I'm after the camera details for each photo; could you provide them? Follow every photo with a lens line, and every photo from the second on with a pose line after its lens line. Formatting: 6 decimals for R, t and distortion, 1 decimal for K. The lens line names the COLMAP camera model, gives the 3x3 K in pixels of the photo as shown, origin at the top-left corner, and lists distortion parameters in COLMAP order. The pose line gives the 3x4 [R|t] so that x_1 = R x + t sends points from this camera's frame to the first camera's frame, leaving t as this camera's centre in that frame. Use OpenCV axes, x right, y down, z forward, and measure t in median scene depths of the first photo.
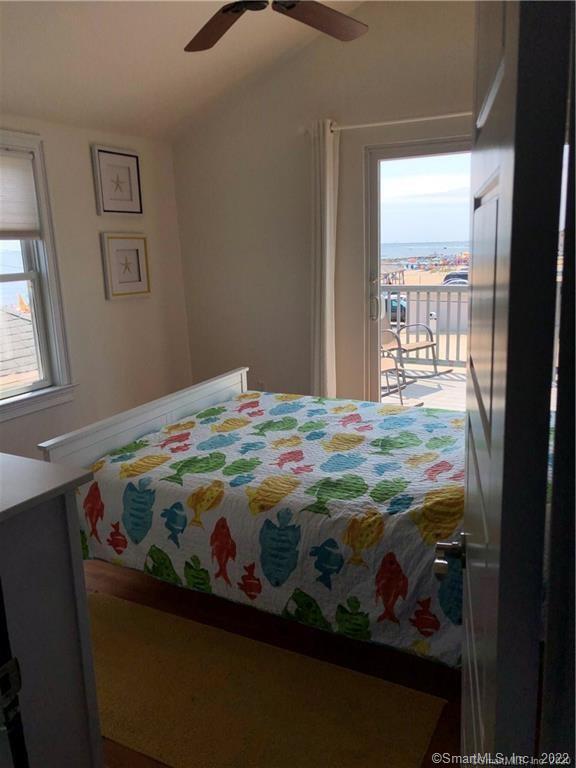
lens RADIAL K [[636.1, 0, 284.8], [0, 636.1, 379.7], [0, 0, 1]] dist [0.022380, -0.021116]
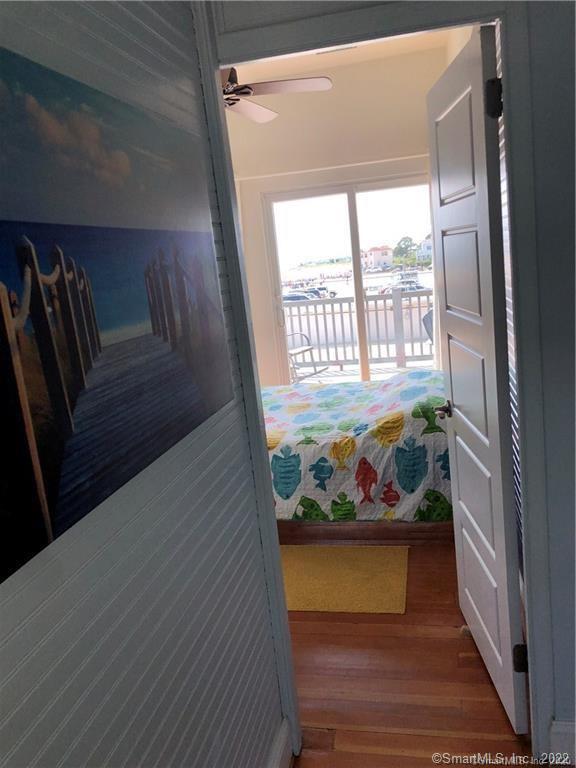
lens RADIAL K [[636.1, 0, 287.3], [0, 636.1, 392.2], [0, 0, 1]] dist [0.022380, -0.021116]
pose [[0.958343, -0.121432, 0.258520, -0.311941], [0.129771, 0.991425, -0.015373, 0.092206], [-0.254436, 0.048281, 0.965884, -0.358914]]
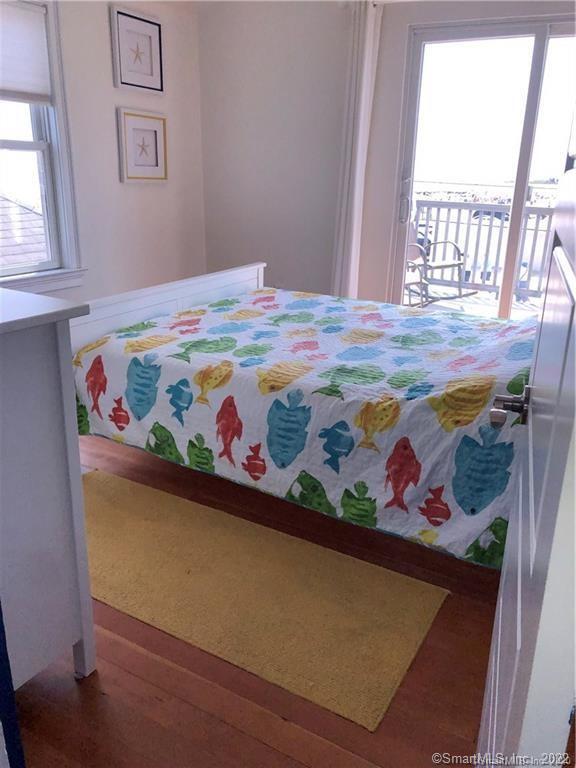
lens RADIAL K [[636.1, 0, 289.0], [0, 636.1, 383.1], [0, 0, 1]] dist [0.022380, -0.021116]
pose [[0.997602, 0.068220, -0.011654, 0.000096], [-0.066567, 0.991901, 0.108175, 0.081189], [0.018939, -0.107140, 0.994064, 0.055395]]
